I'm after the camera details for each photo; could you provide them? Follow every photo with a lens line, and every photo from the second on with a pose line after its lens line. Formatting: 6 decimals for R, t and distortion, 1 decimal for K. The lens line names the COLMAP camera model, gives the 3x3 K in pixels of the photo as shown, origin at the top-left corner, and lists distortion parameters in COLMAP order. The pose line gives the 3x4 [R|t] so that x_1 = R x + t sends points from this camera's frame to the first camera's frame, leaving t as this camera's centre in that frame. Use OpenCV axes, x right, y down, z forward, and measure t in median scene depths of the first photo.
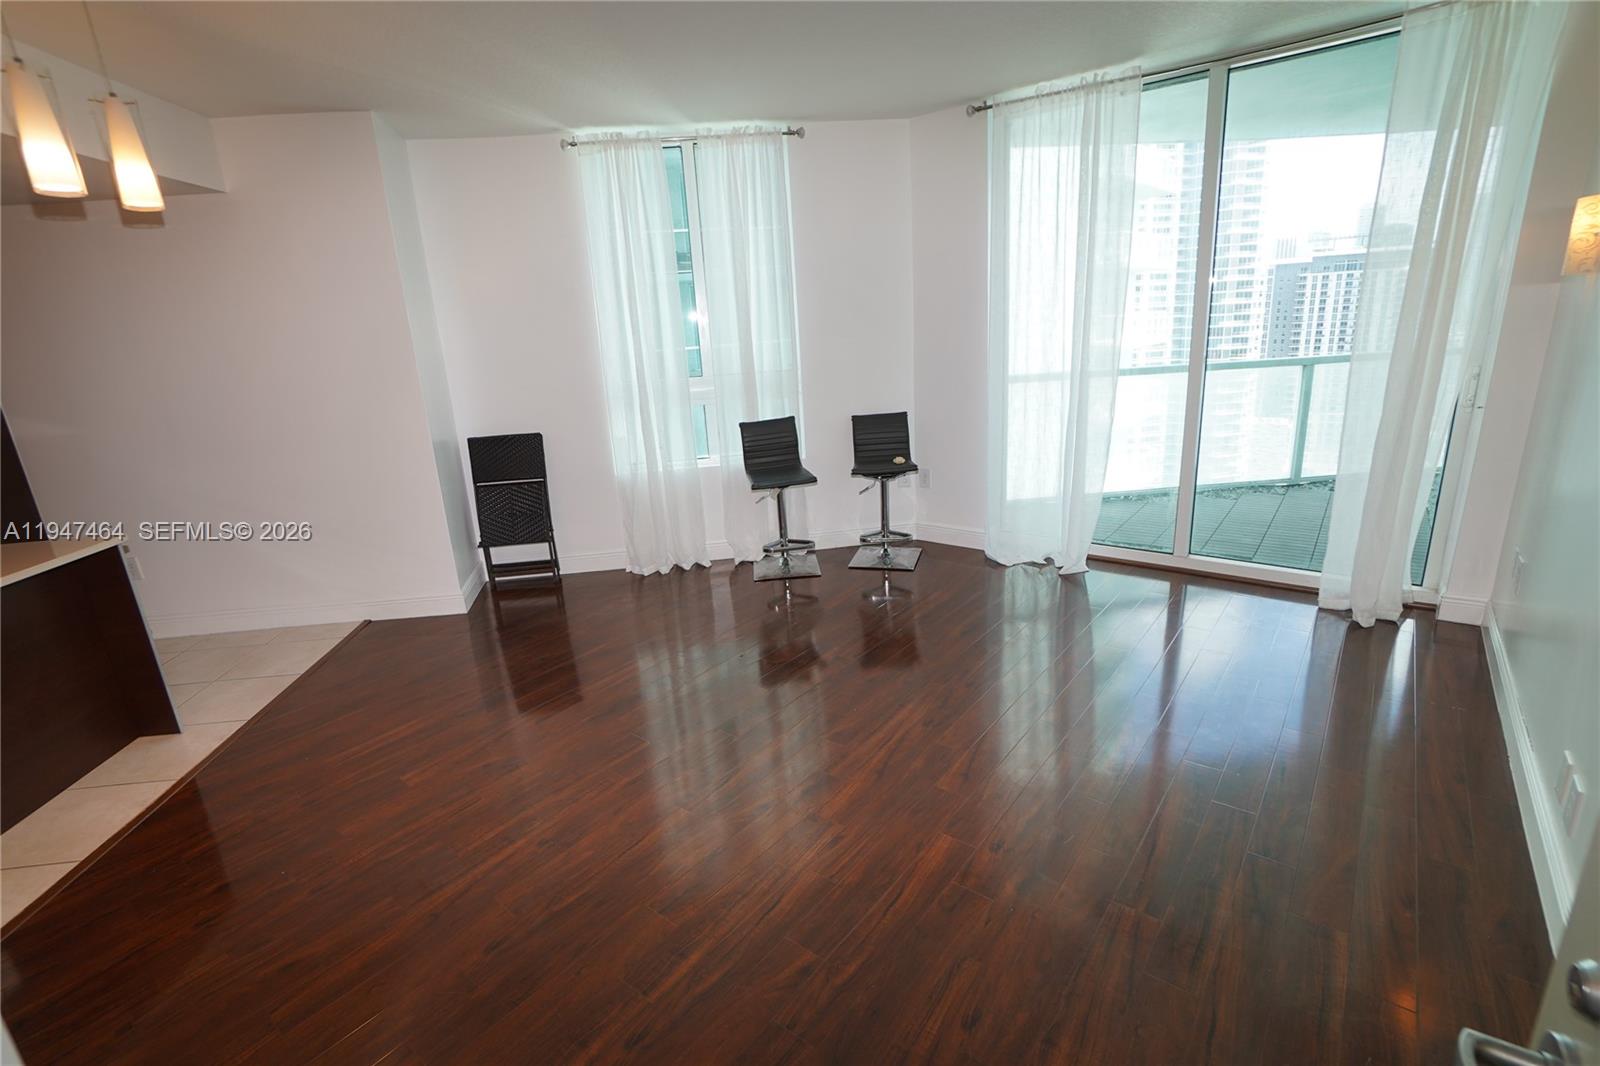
lens RADIAL K [[742.5, 0, 800.0], [0, 742.5, 533.0], [0, 0, 1]] dist [-0.057452, 0.021721]
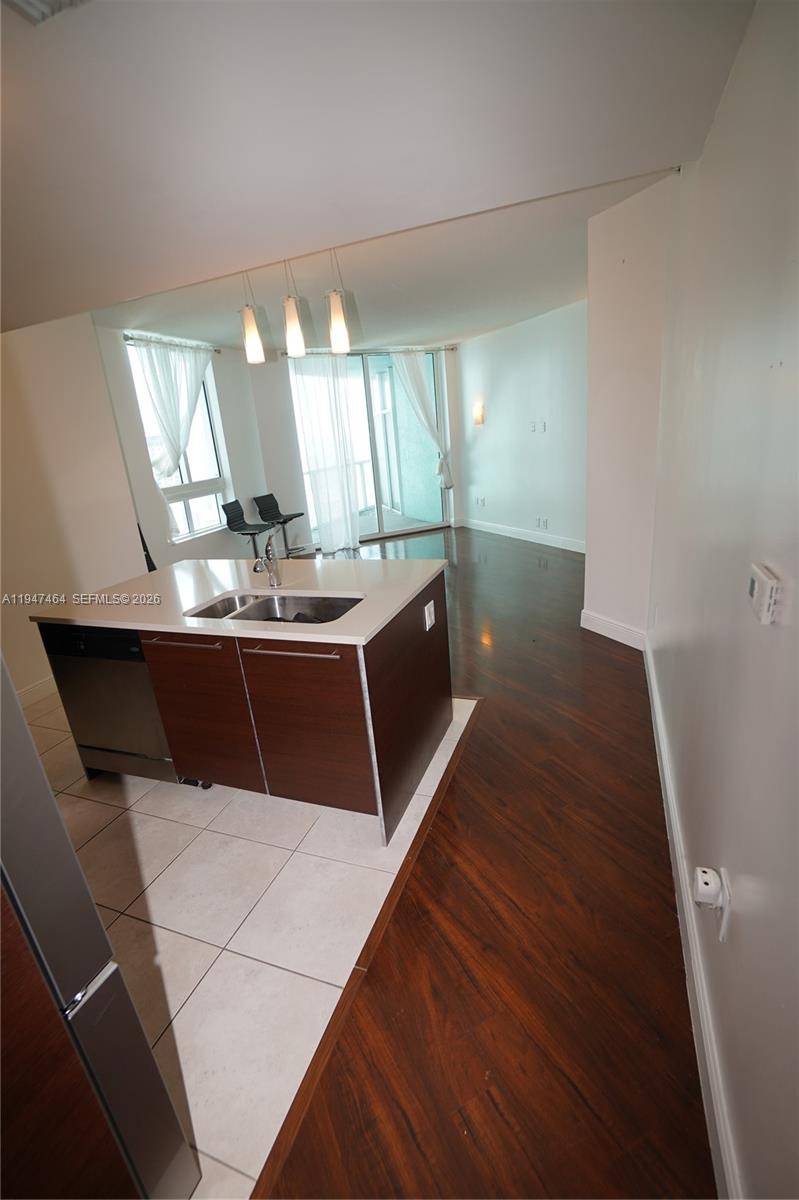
lens RADIAL K [[527.2, 0, 399.5], [0, 527.2, 600.0], [0, 0, 1]] dist [-0.061644, 0.017225]
pose [[0.446598, -0.251035, 0.858797, -1.079765], [0.305321, 0.944978, 0.117452, 0.055766], [-0.841029, 0.209755, 0.498672, 0.052387]]
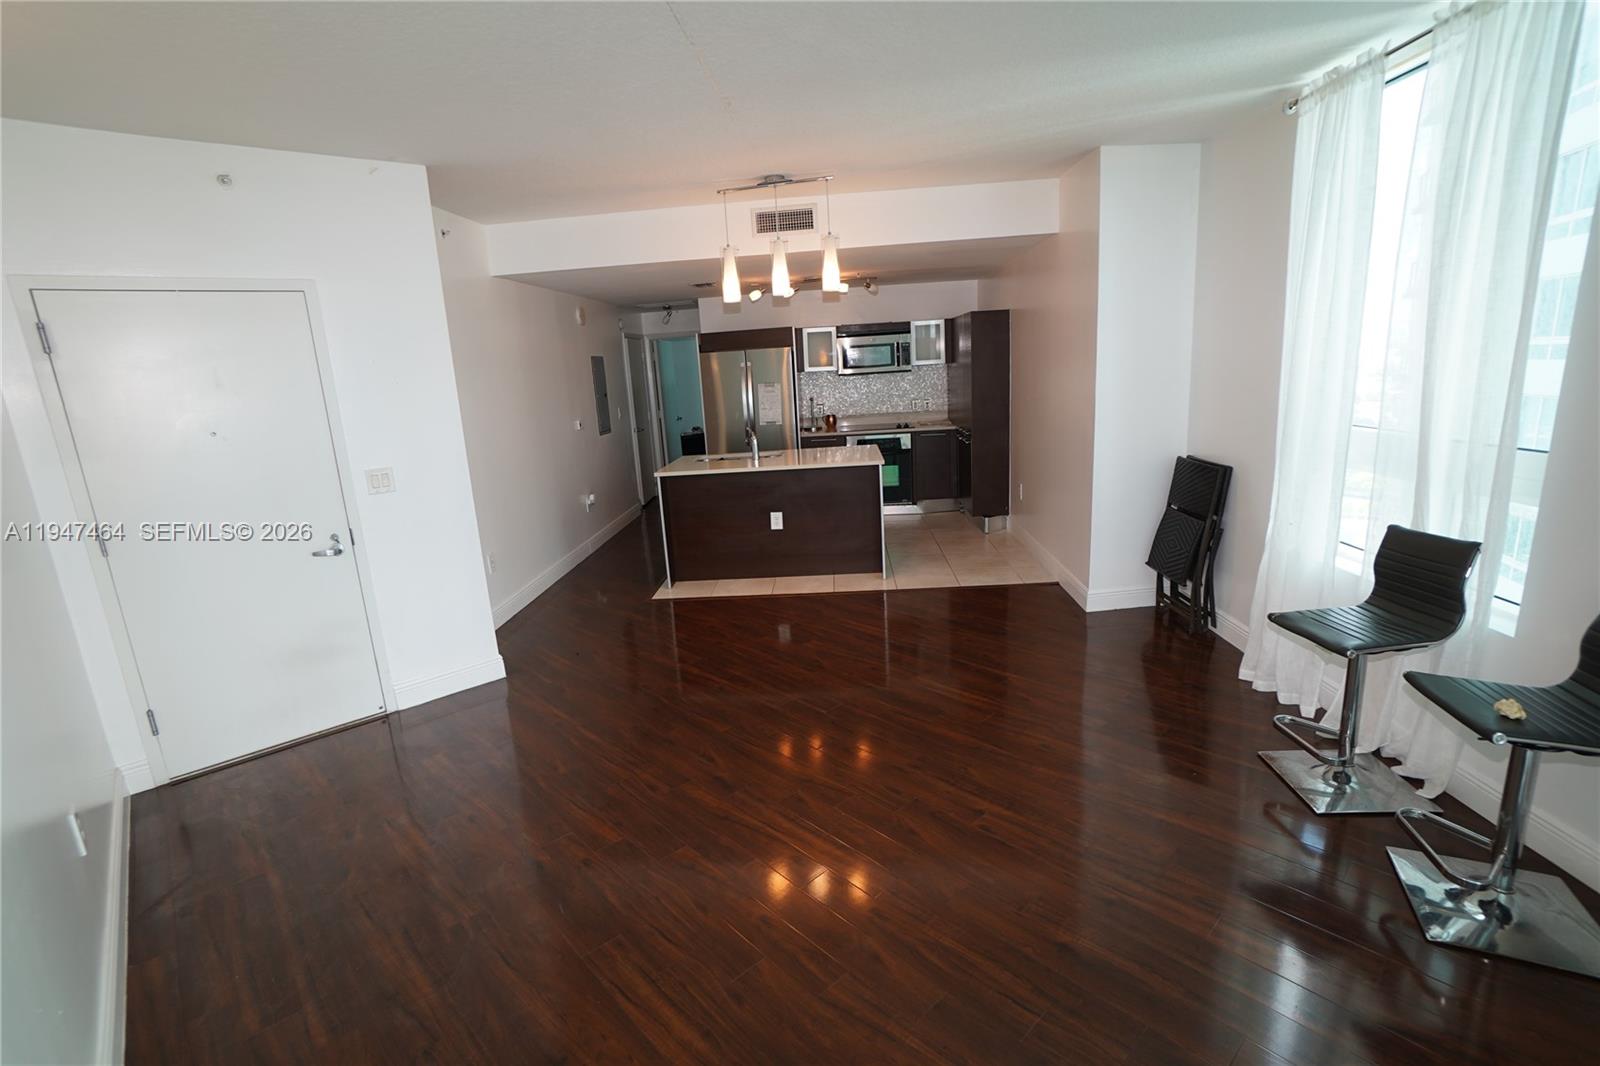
lens RADIAL K [[742.5, 0, 800.0], [0, 742.5, 533.0], [0, 0, 1]] dist [-0.057452, 0.021721]
pose [[-0.150361, 0.293191, -0.944156, 0.534433], [-0.210460, 0.923630, 0.320334, -0.230597], [0.965970, 0.246873, -0.077173, 0.609351]]
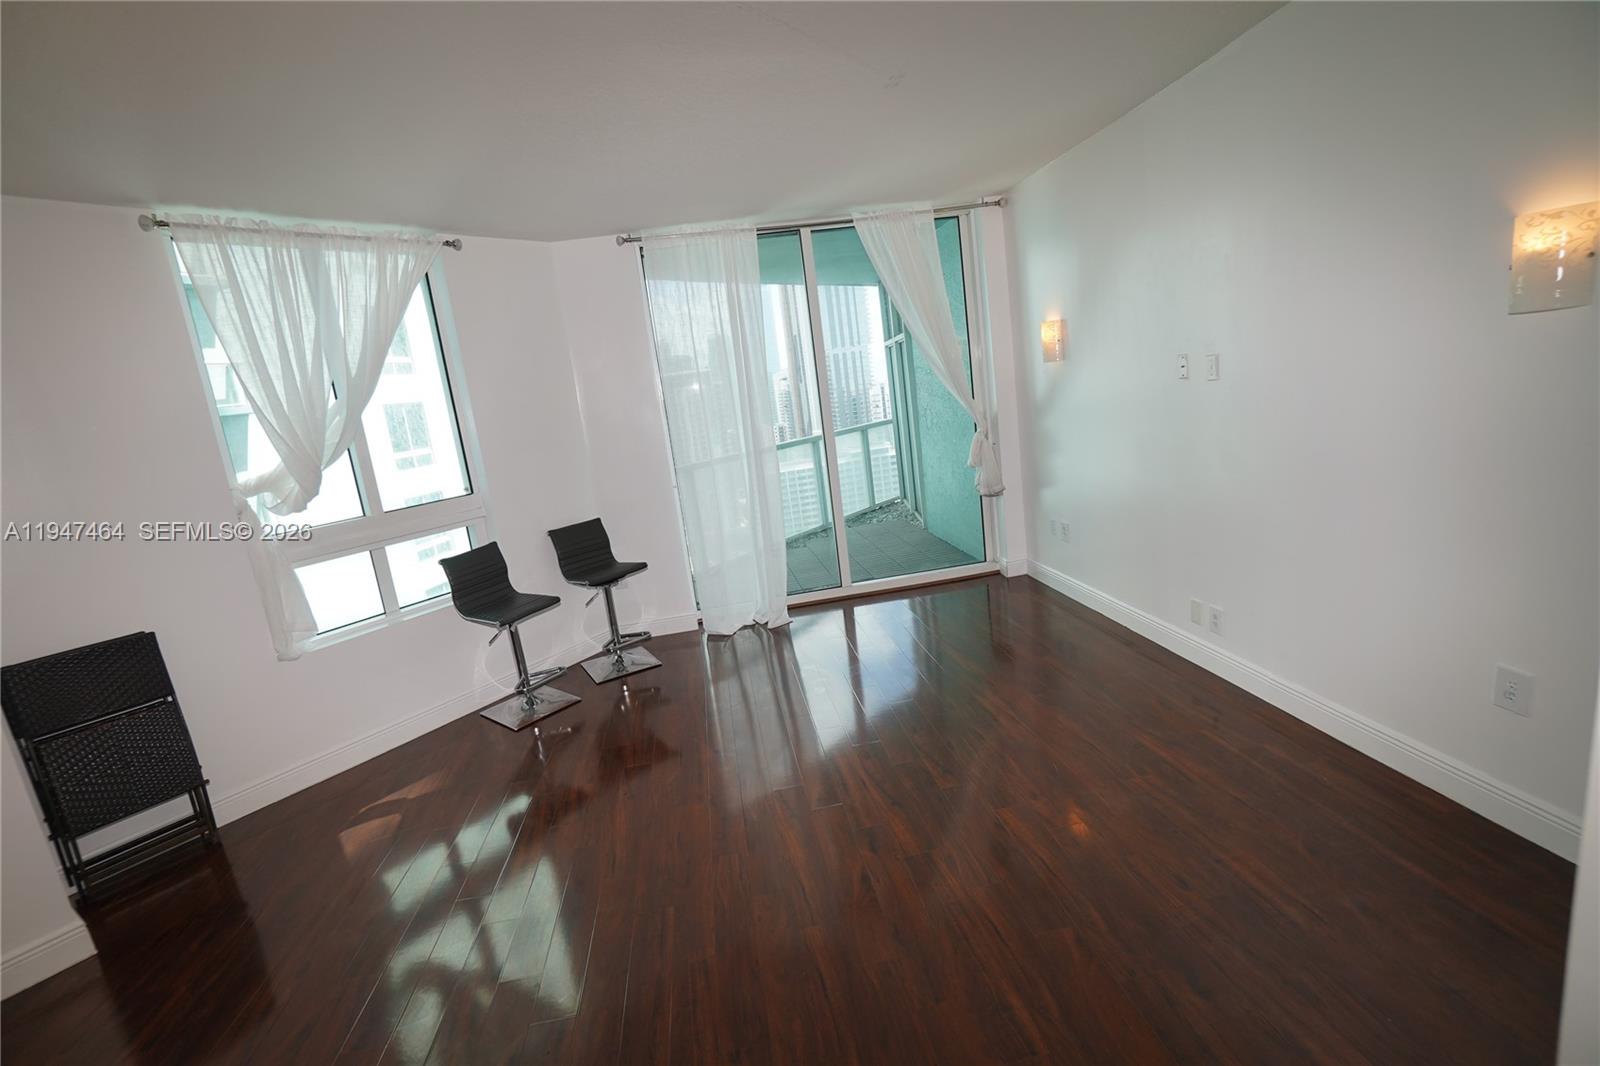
lens RADIAL K [[703.0, 0, 799.9], [0, 703.0, 524.1], [0, 0, 1]] dist [-0.061644, 0.017225]
pose [[0.684619, -0.162395, 0.710580, -0.368709], [0.281185, 0.958248, -0.051915, -0.031101], [-0.672482, 0.235346, 0.701698, 0.159988]]
